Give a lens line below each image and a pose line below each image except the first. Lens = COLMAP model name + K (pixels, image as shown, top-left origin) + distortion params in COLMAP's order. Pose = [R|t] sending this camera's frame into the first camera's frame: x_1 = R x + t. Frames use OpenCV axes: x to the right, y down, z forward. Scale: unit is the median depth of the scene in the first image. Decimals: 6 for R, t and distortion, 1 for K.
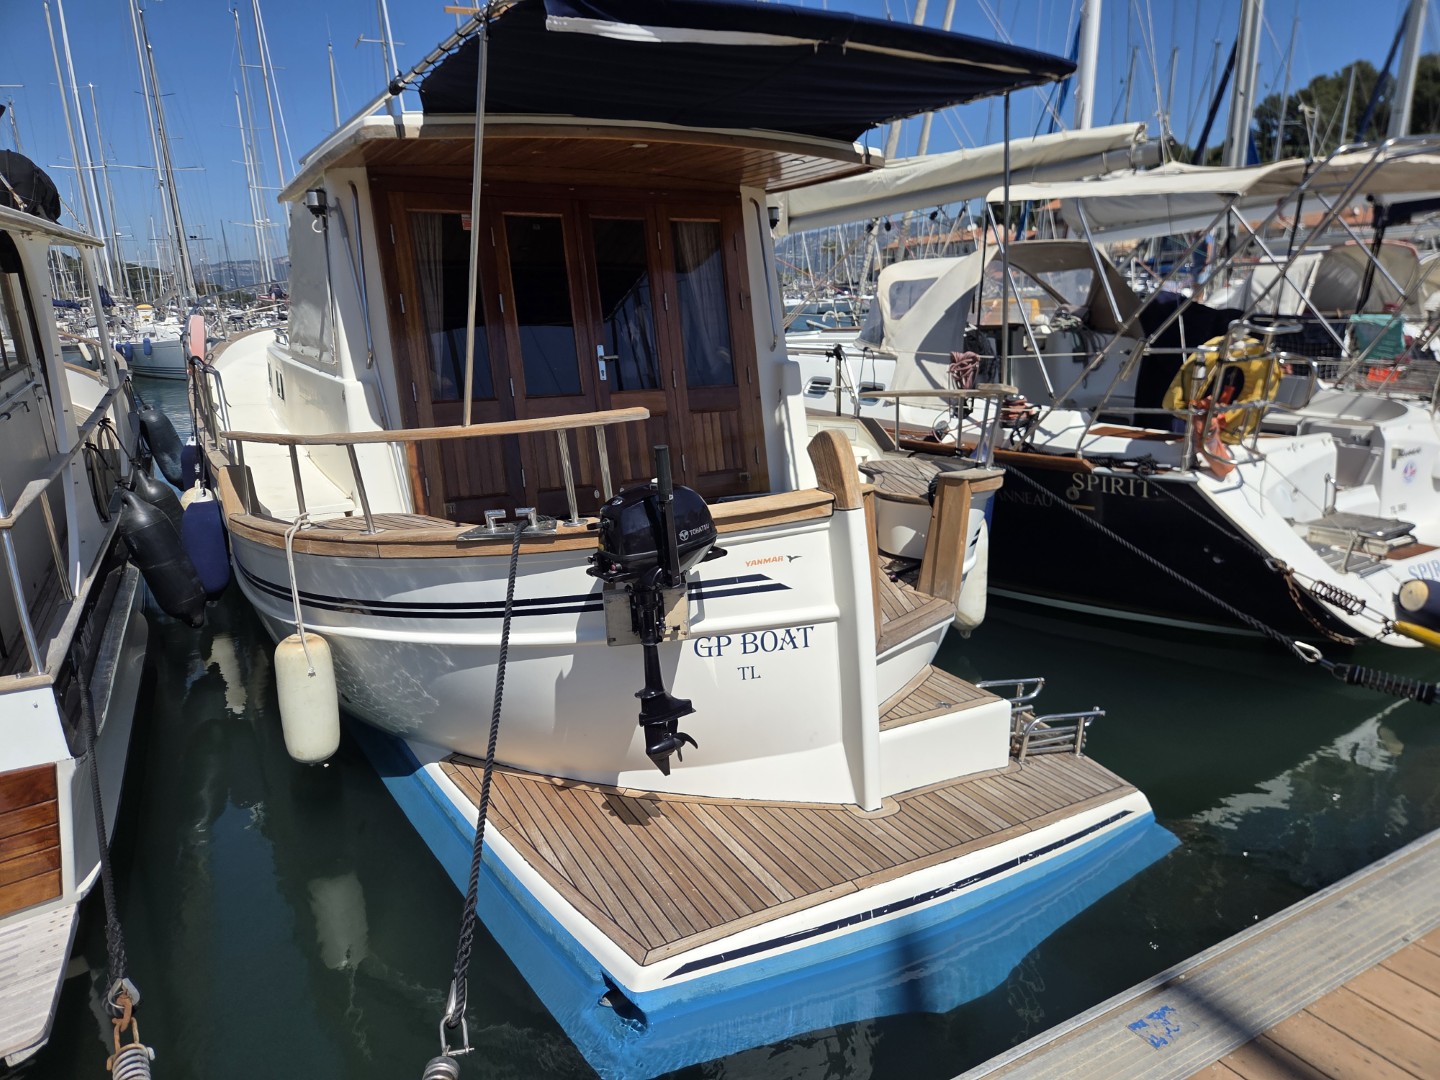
lens RADIAL K [[950.2, 0, 720.0], [0, 950.2, 540.0], [0, 0, 1]] dist [-0.000627, -0.000052]
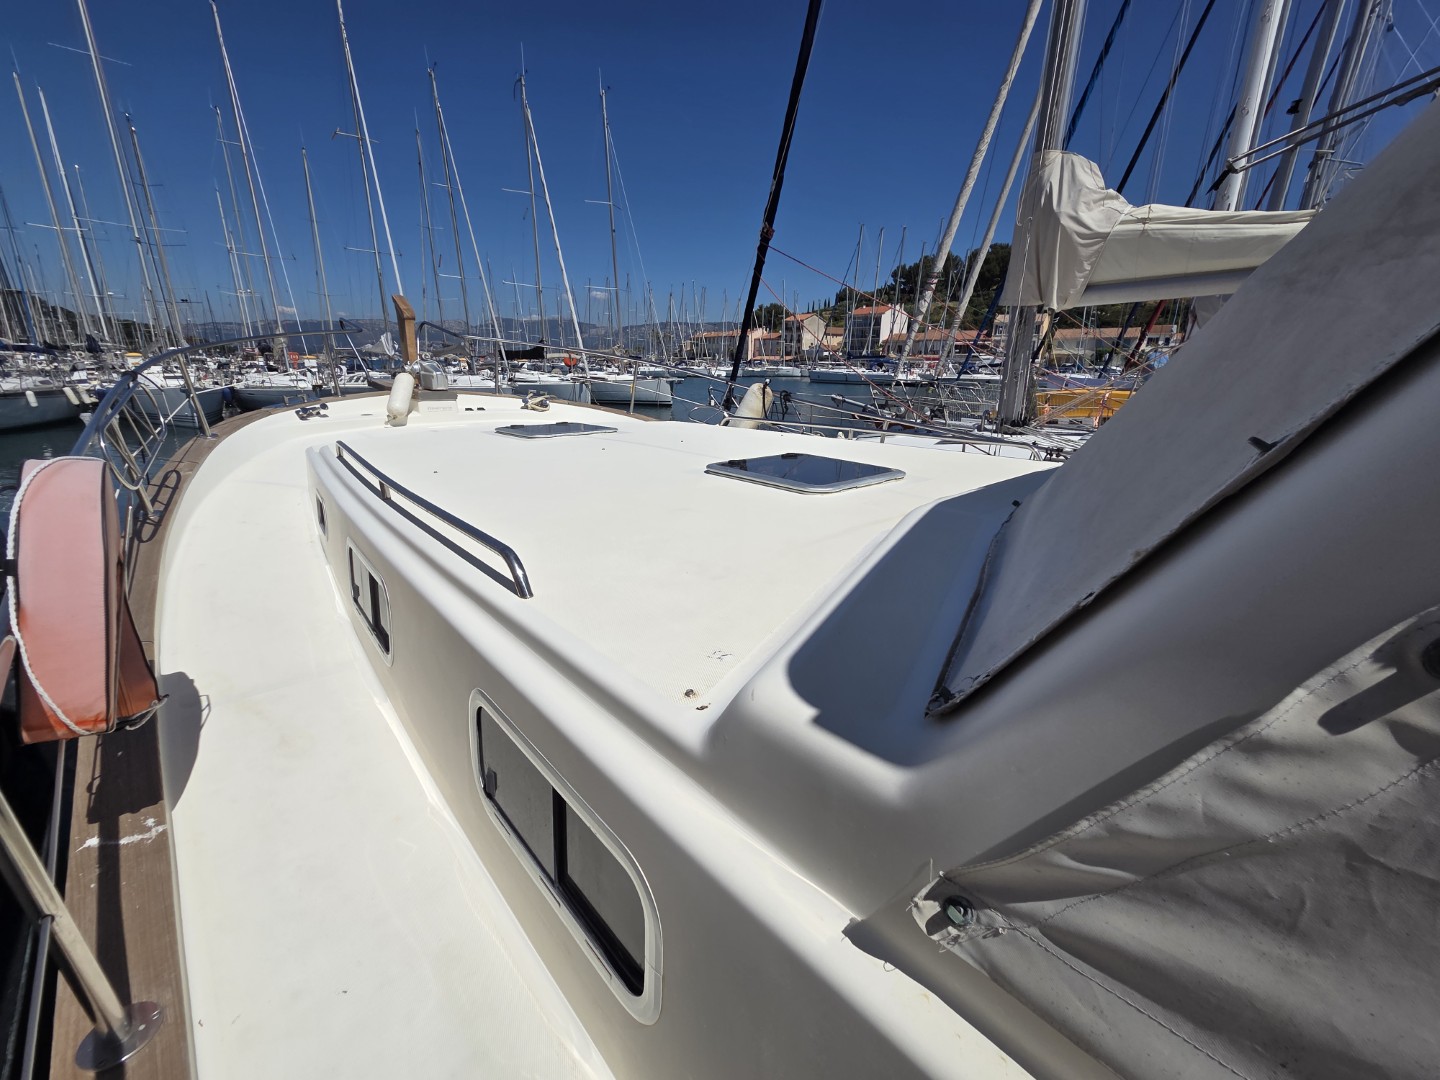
lens RADIAL K [[581.1, 0, 745.9], [0, 581.1, 538.9], [0, 0, 1]] dist [-0.000291, 0.000093]
pose [[0.968139, -0.044716, 0.246388, -0.472986], [0.033528, 0.998215, 0.049416, -0.241650], [-0.248158, -0.039581, 0.967911, 0.853793]]
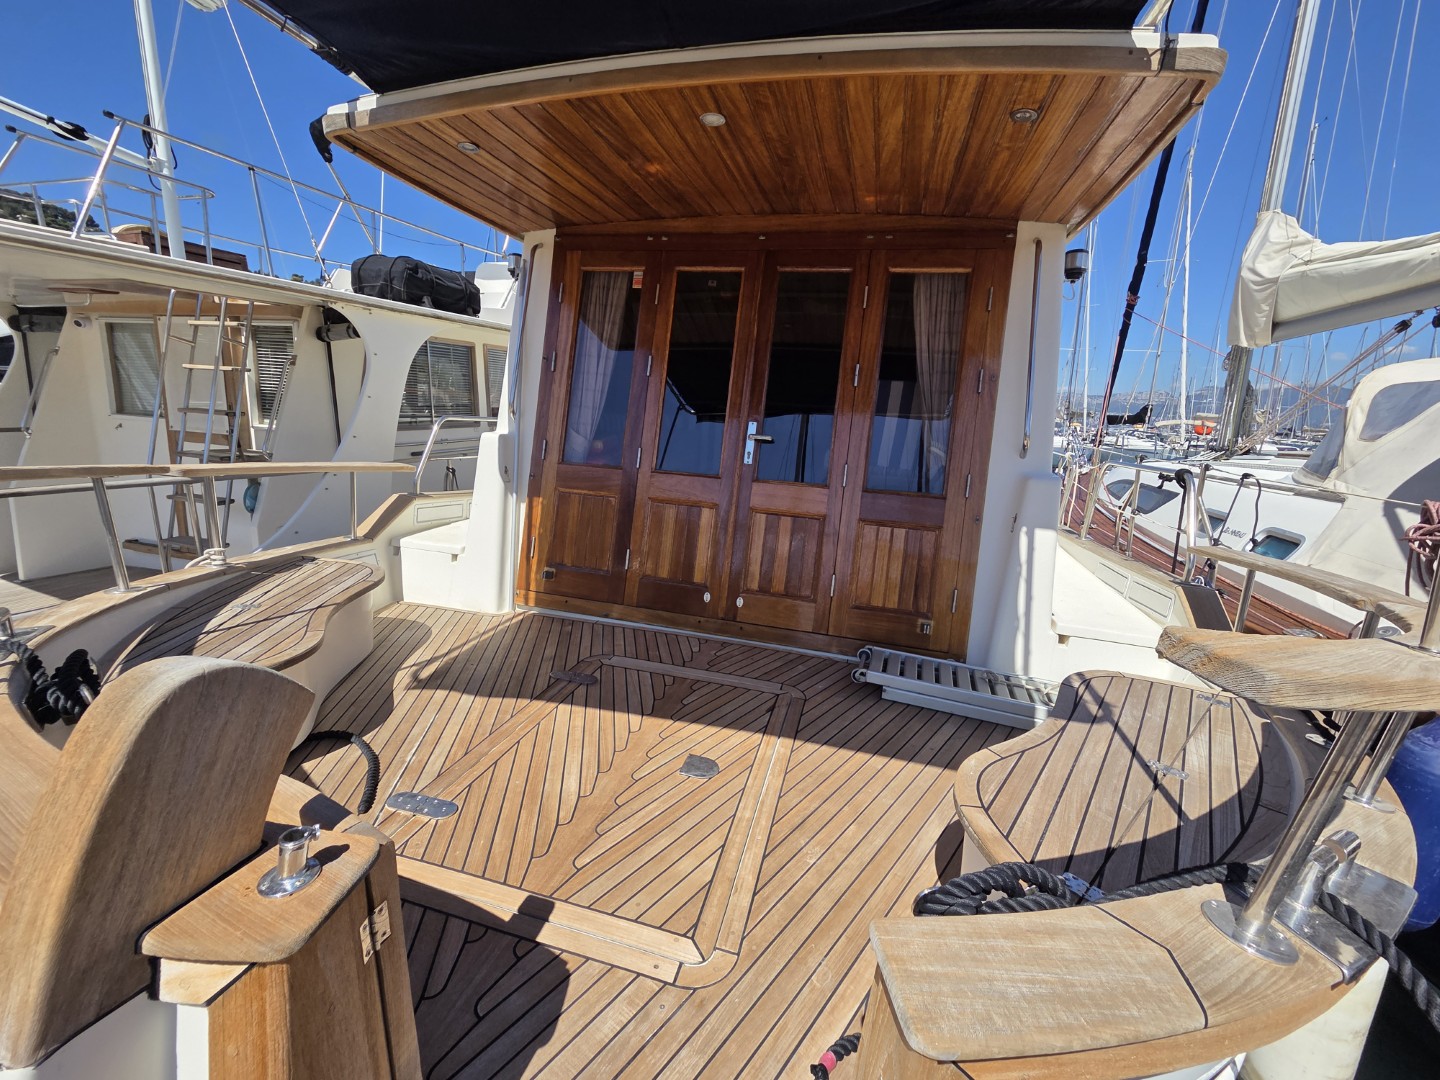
lens RADIAL K [[634.7, 0, 720.0], [0, 634.7, 540.0], [0, 0, 1]] dist [0.001313, 0.000403]
pose [[0.722642, 0.178074, -0.667891, 0.167752], [-0.229669, 0.973207, 0.010981, -0.073670], [0.651951, 0.145459, 0.744178, 0.413465]]
